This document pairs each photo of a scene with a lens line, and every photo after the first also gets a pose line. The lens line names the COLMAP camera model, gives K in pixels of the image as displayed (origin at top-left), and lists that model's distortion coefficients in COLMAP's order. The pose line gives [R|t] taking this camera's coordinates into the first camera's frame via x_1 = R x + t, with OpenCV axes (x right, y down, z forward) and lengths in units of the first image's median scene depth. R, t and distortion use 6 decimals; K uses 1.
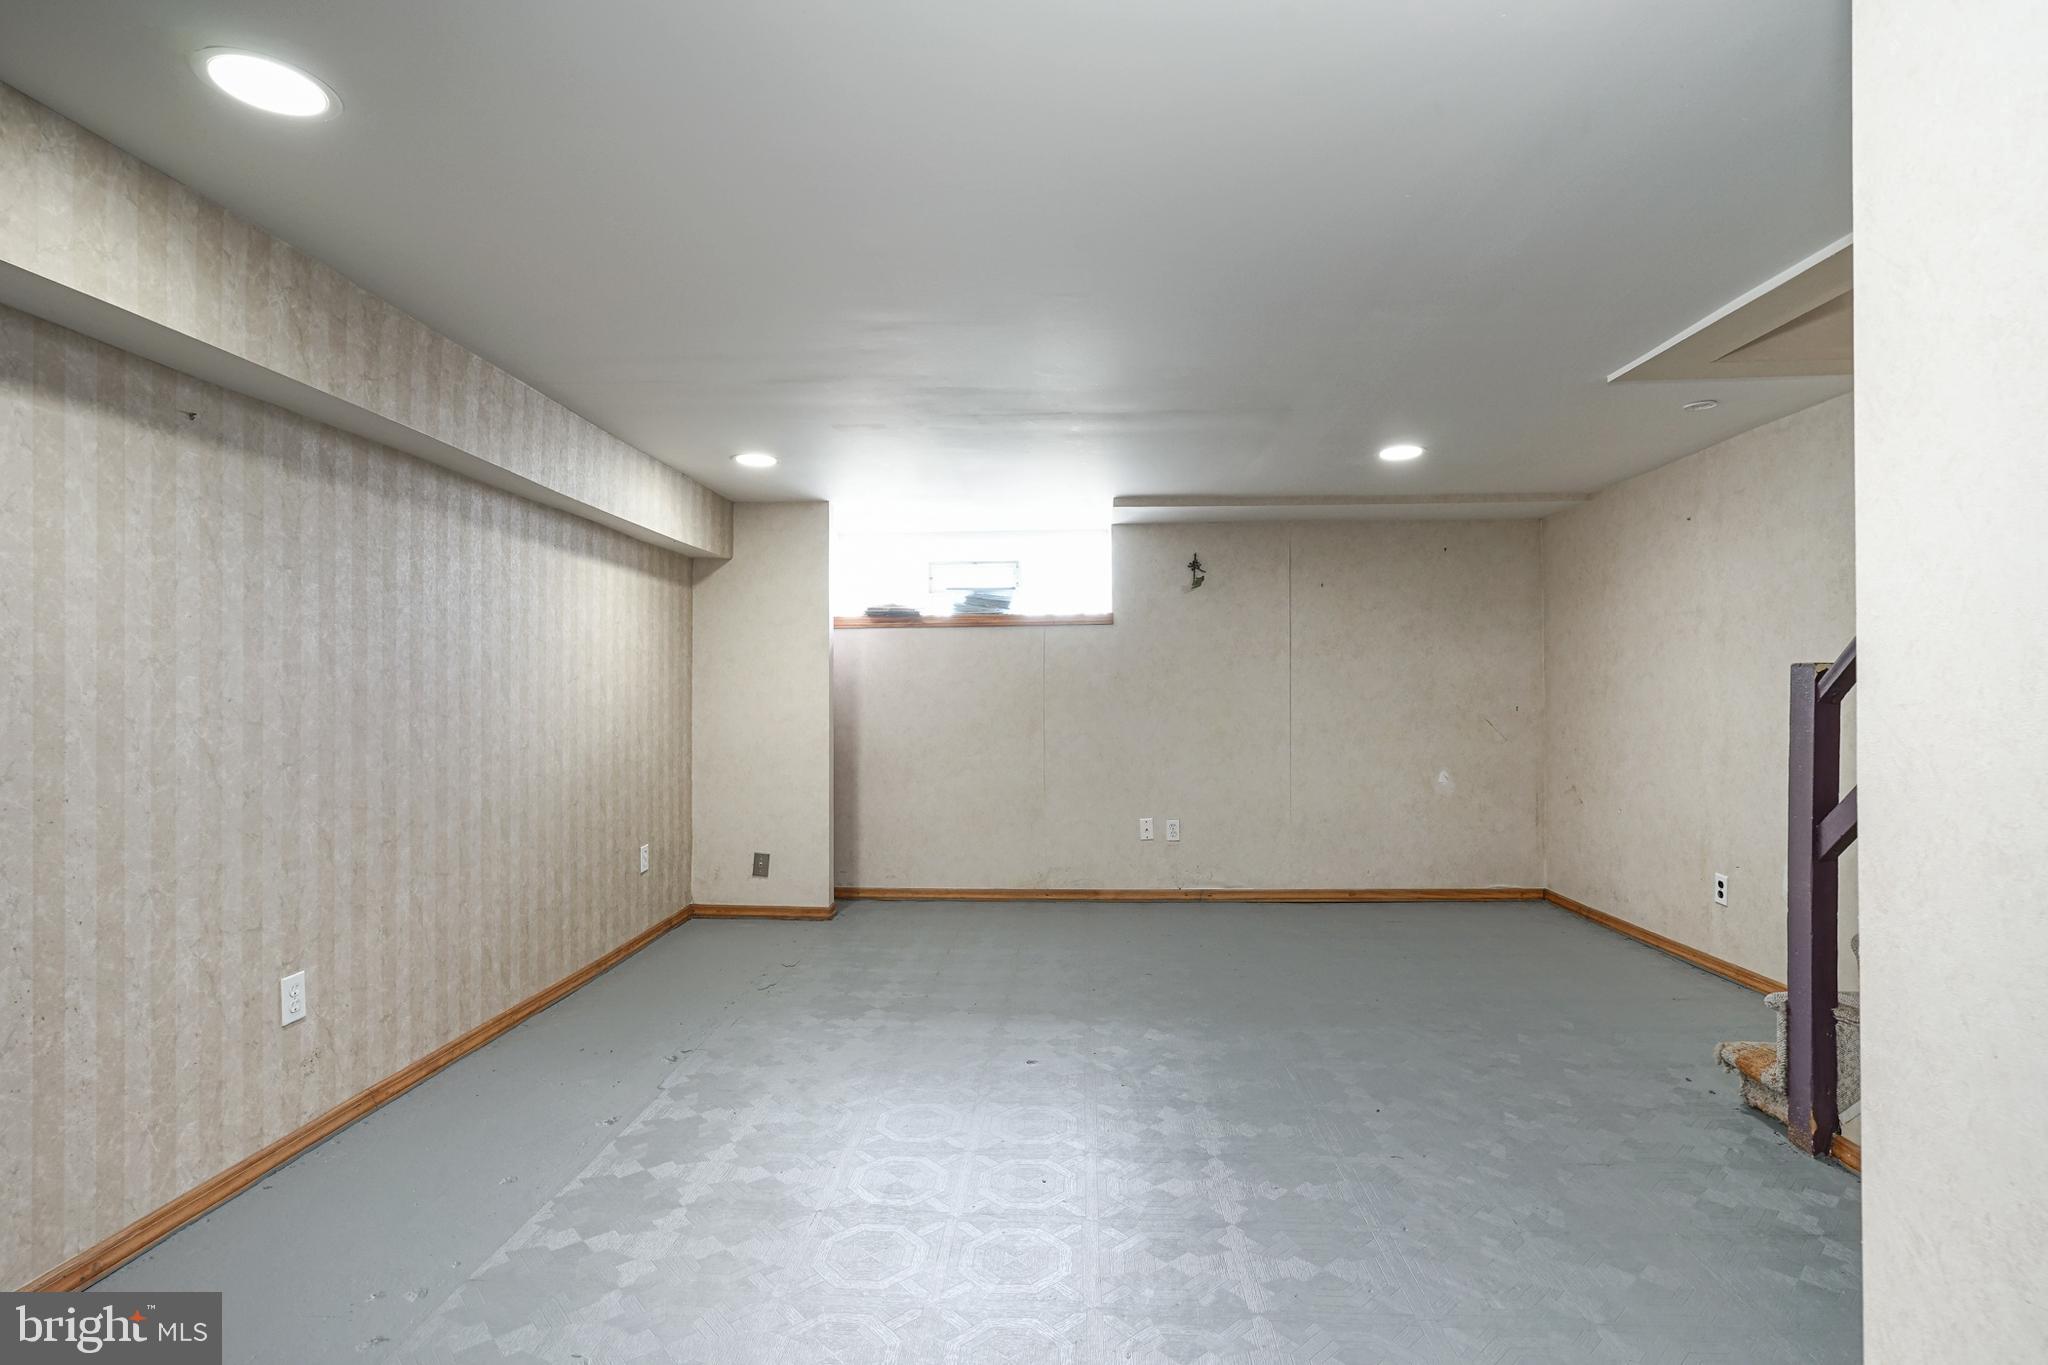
lens RADIAL K [[992.1, 0, 1033.1], [0, 992.1, 652.8], [0, 0, 1]] dist [-0.008352, 0.001838]
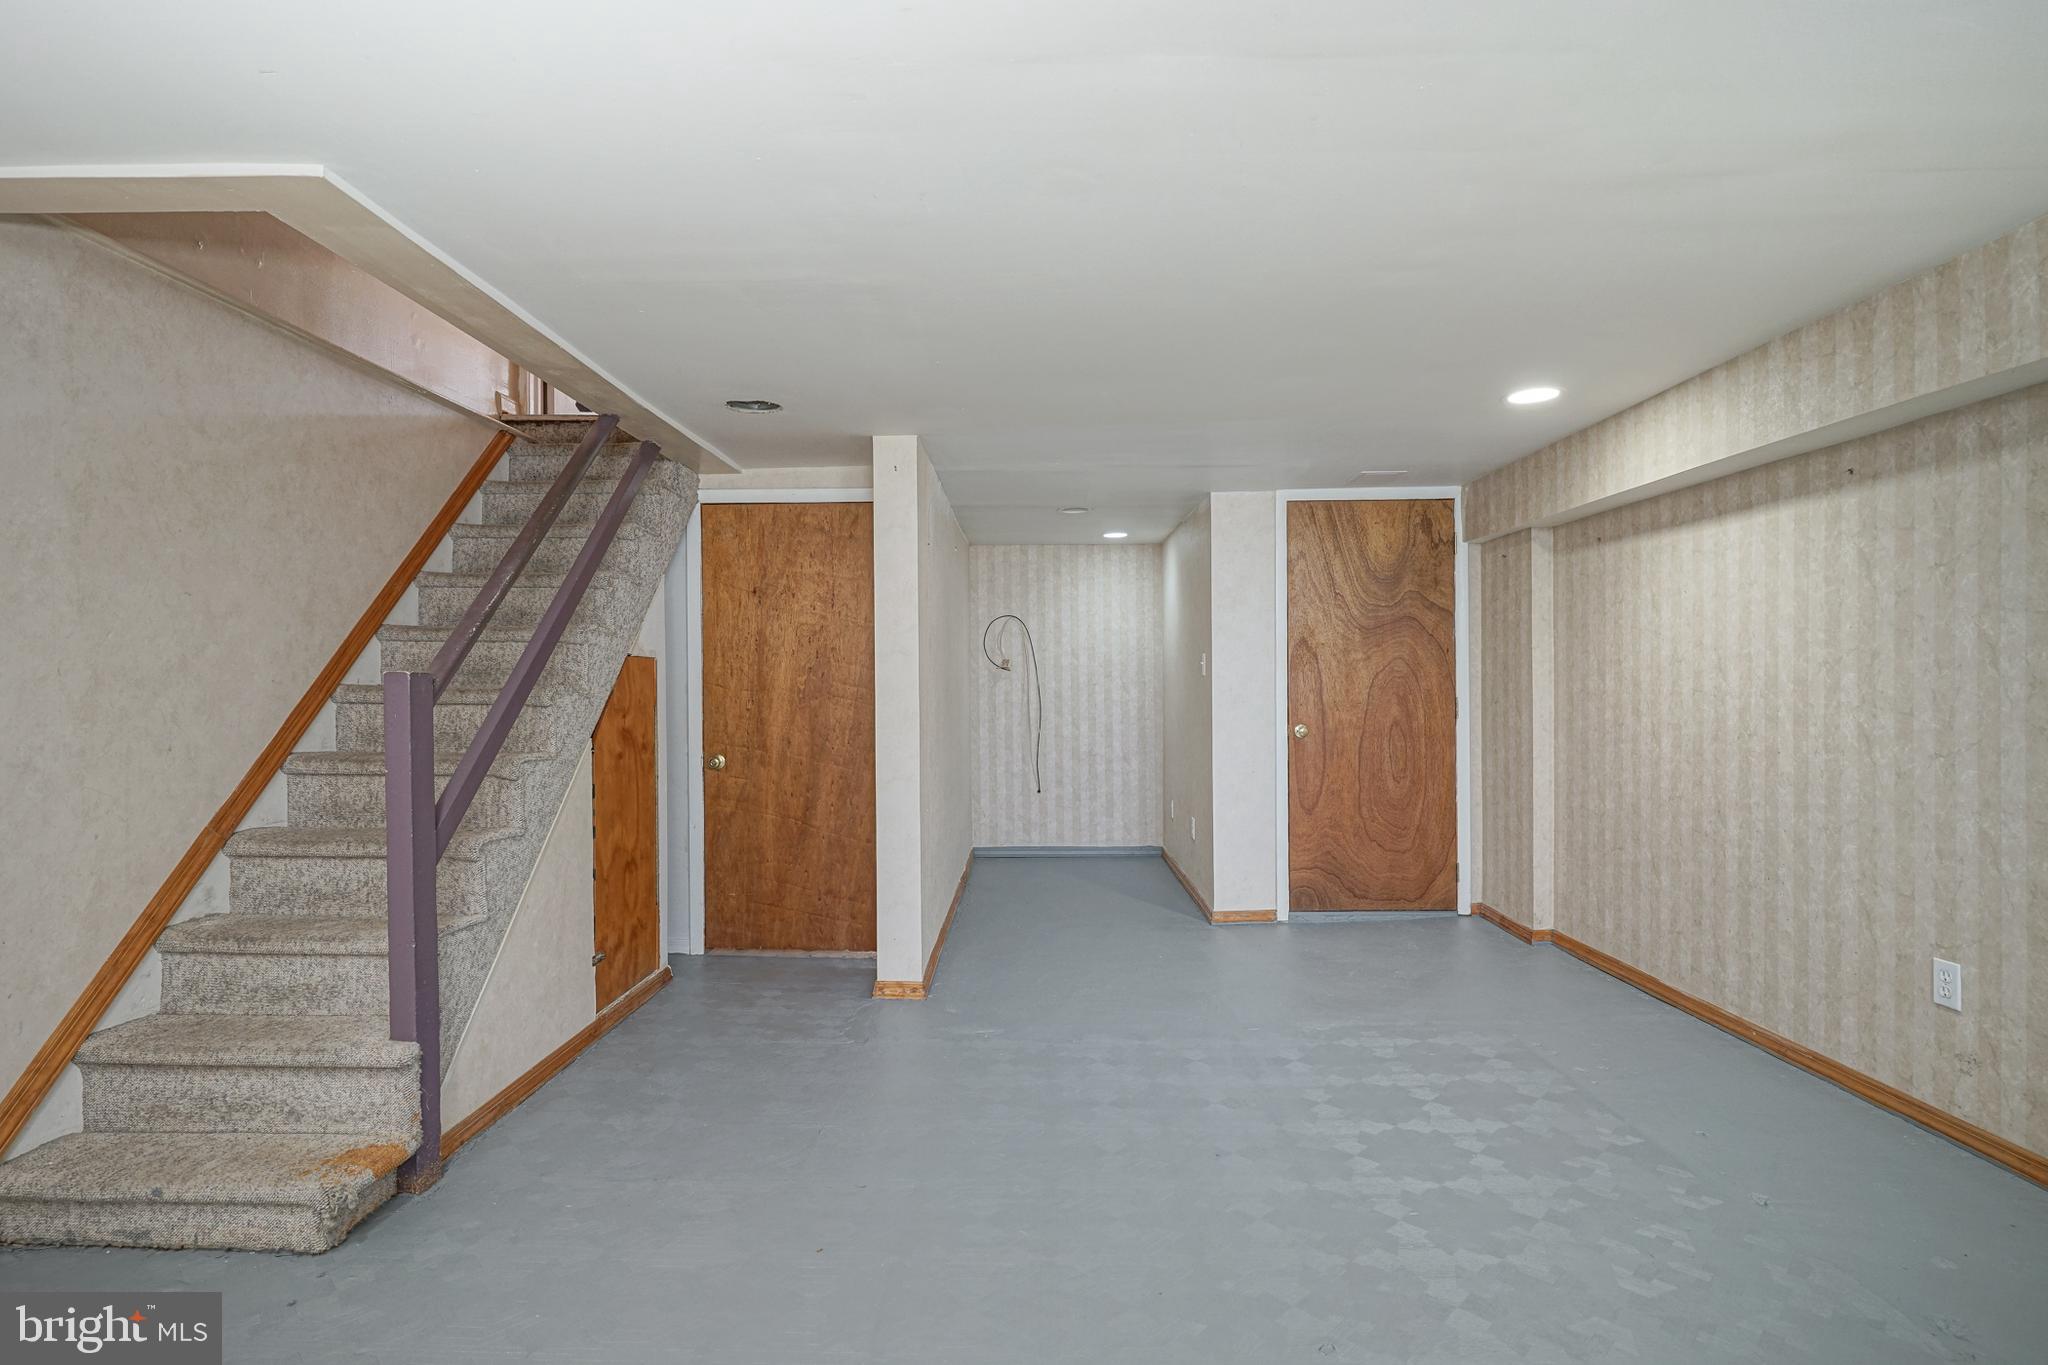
lens RADIAL K [[992.1, 0, 1033.1], [0, 992.1, 652.8], [0, 0, 1]] dist [-0.008352, 0.001838]
pose [[-0.999587, 0.003320, -0.028551, 0.245671], [0.005415, 0.997271, -0.073631, 0.083092], [0.028229, -0.073756, -0.996877, 2.176824]]
